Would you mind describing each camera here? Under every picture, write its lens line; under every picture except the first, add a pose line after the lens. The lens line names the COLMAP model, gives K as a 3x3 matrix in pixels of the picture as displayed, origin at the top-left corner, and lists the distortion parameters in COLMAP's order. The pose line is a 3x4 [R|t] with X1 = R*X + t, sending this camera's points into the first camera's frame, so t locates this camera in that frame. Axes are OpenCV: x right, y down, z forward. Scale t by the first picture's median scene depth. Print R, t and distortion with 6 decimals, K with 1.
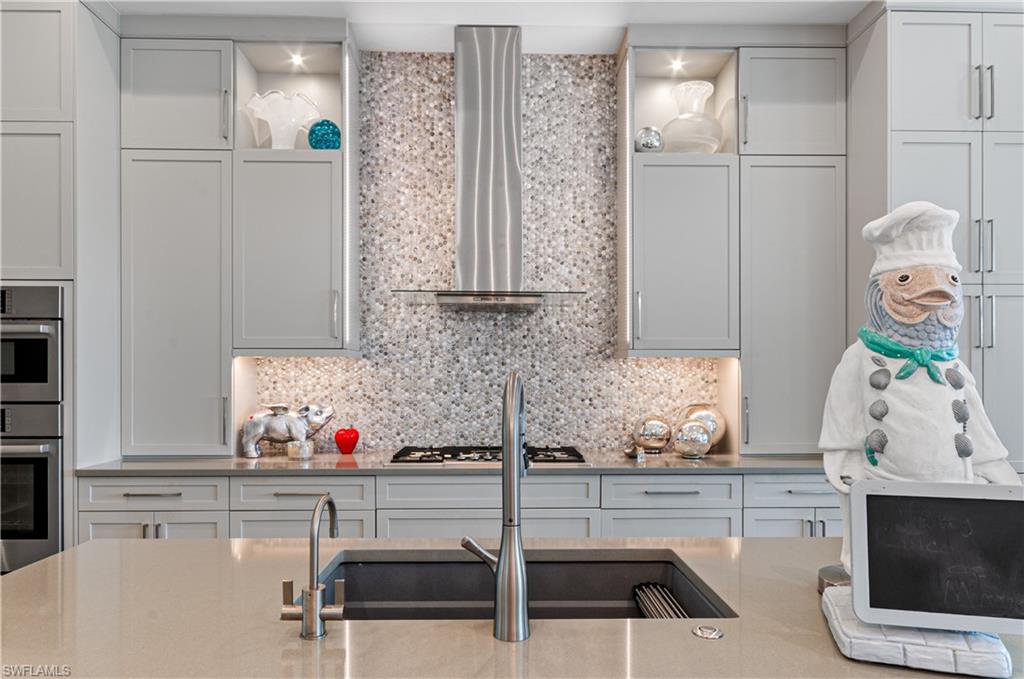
lens RADIAL K [[628.0, 0, 503.2], [0, 628.0, 381.7], [0, 0, 1]] dist [0.001964, 0.000141]
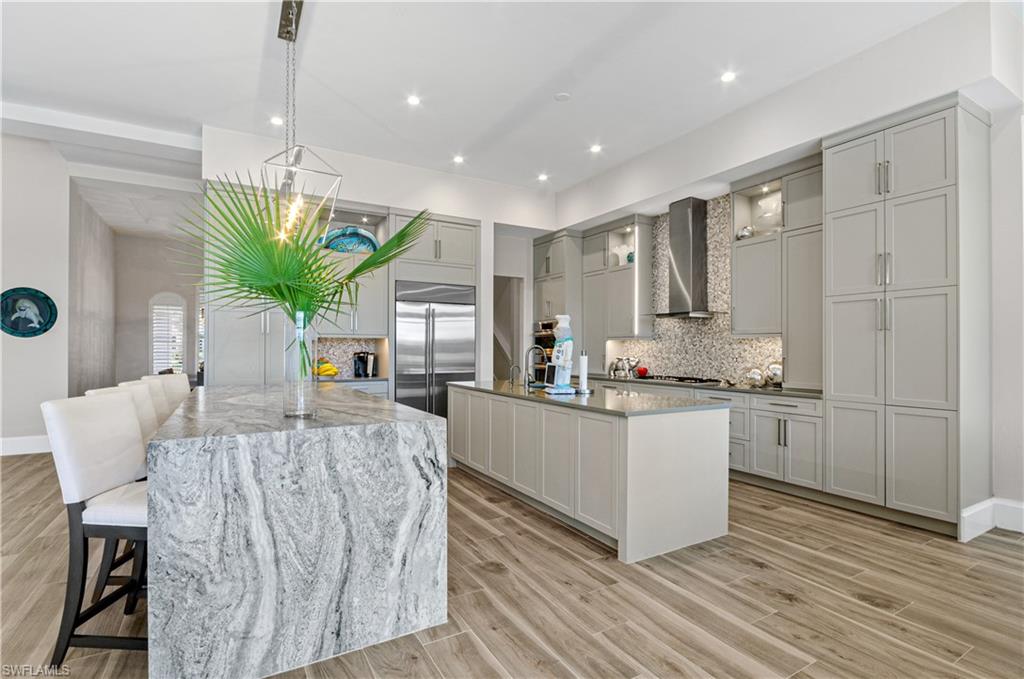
lens RADIAL K [[485.5, 0, 513.0], [0, 485.5, 340.6], [0, 0, 1]] dist [0.001712, -0.001459]
pose [[0.482313, -0.011919, -0.875918, 1.258445], [-0.013322, 0.999692, -0.020939, 0.013606], [0.875898, 0.021768, 0.482006, -0.428950]]
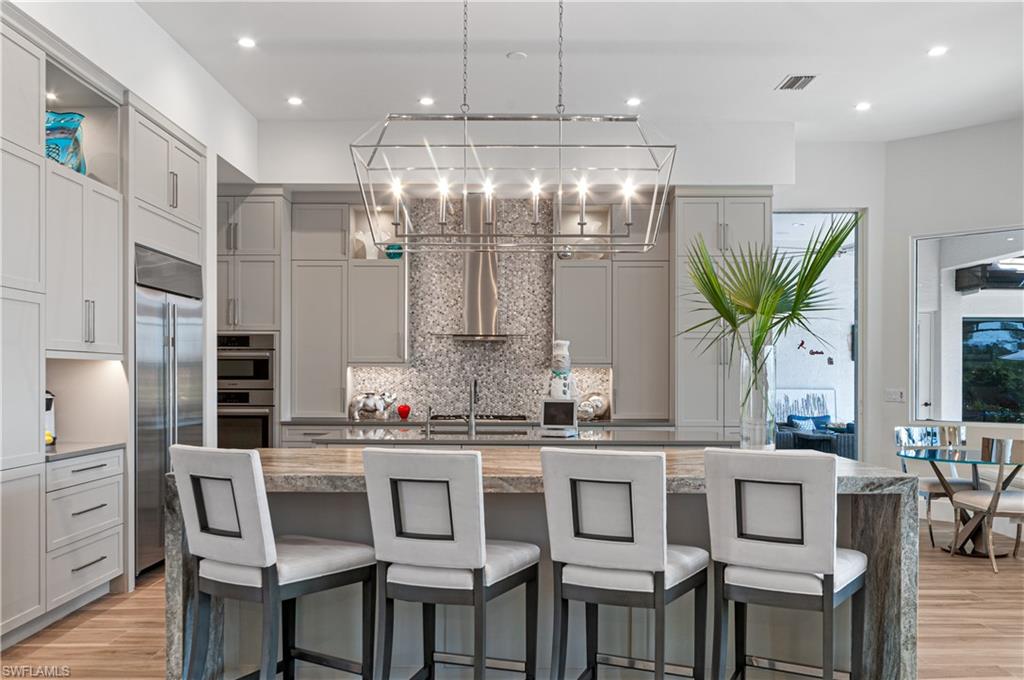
lens RADIAL K [[845.7, 0, 505.1], [0, 845.7, 386.2], [0, 0, 1]] dist [-0.008755, 0.013221]
pose [[0.999386, 0.003641, -0.034840, 0.140786], [-0.003605, 0.999993, 0.001119, 0.014563], [0.034844, -0.000993, 0.999392, -1.528969]]
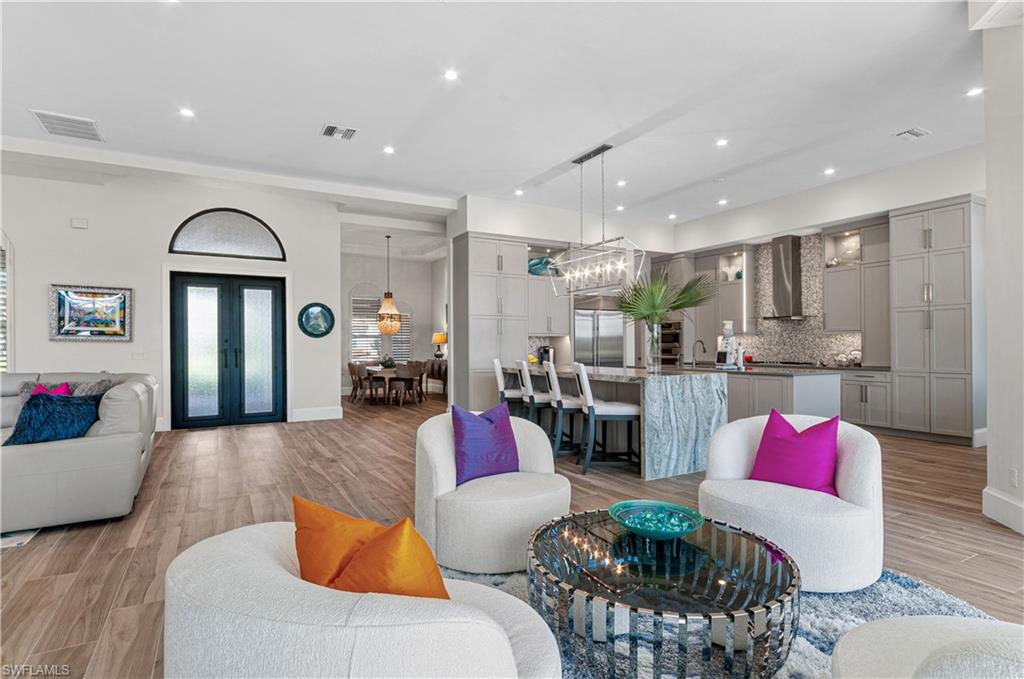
lens RADIAL K [[522.5, 0, 511.6], [0, 522.5, 339.7], [0, 0, 1]] dist [0.001953, -0.001936]
pose [[0.467434, -0.012350, -0.883942, 1.744464], [-0.004302, 0.999859, -0.016245, 0.038211], [0.884017, 0.011397, 0.467315, -1.562985]]
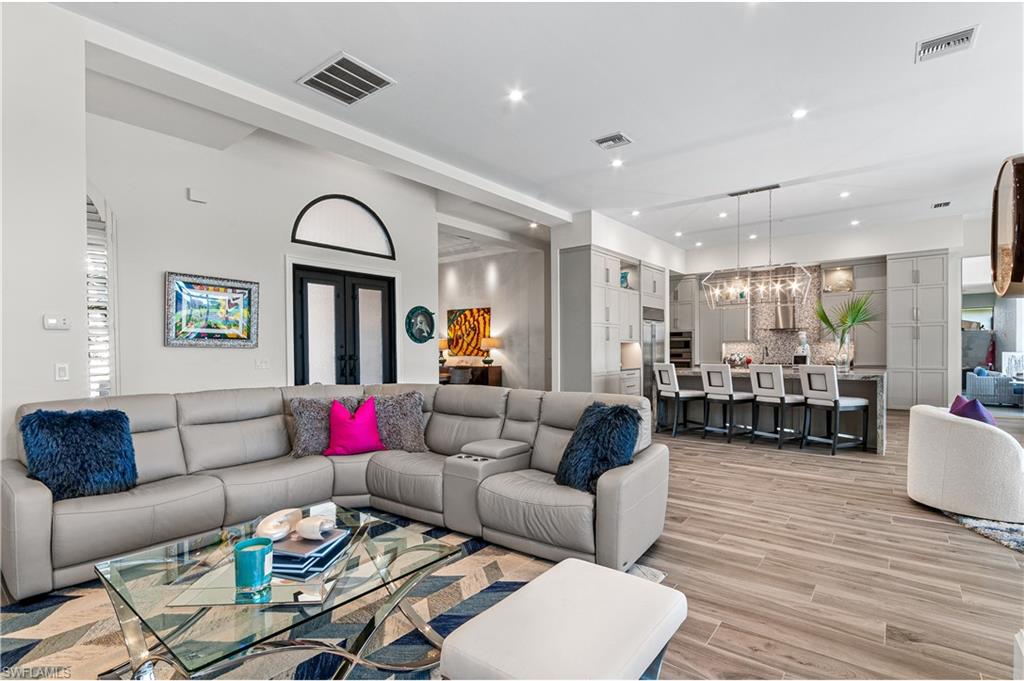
lens RADIAL K [[485.5, 0, 507.7], [0, 485.5, 356.7], [0, 0, 1]] dist [0.001712, -0.001459]
pose [[0.763033, 0.004227, -0.646346, 0.690280], [-0.000447, 0.999982, 0.006012, 0.040428], [0.646359, -0.004299, 0.763021, -2.794949]]
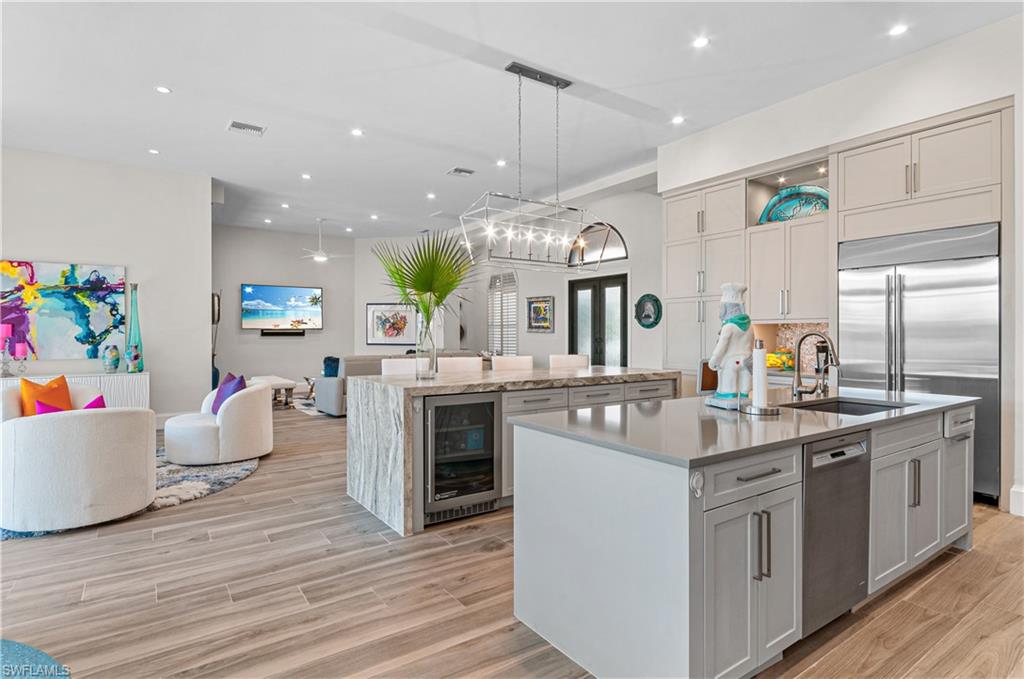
lens RADIAL K [[522.5, 0, 502.8], [0, 522.5, 334.1], [0, 0, 1]] dist [0.001953, -0.001936]
pose [[-0.837963, 0.000359, -0.545727, 0.988700], [-0.005503, 0.999943, 0.009107, -0.004260], [0.545699, 0.010634, -0.837914, 0.821990]]
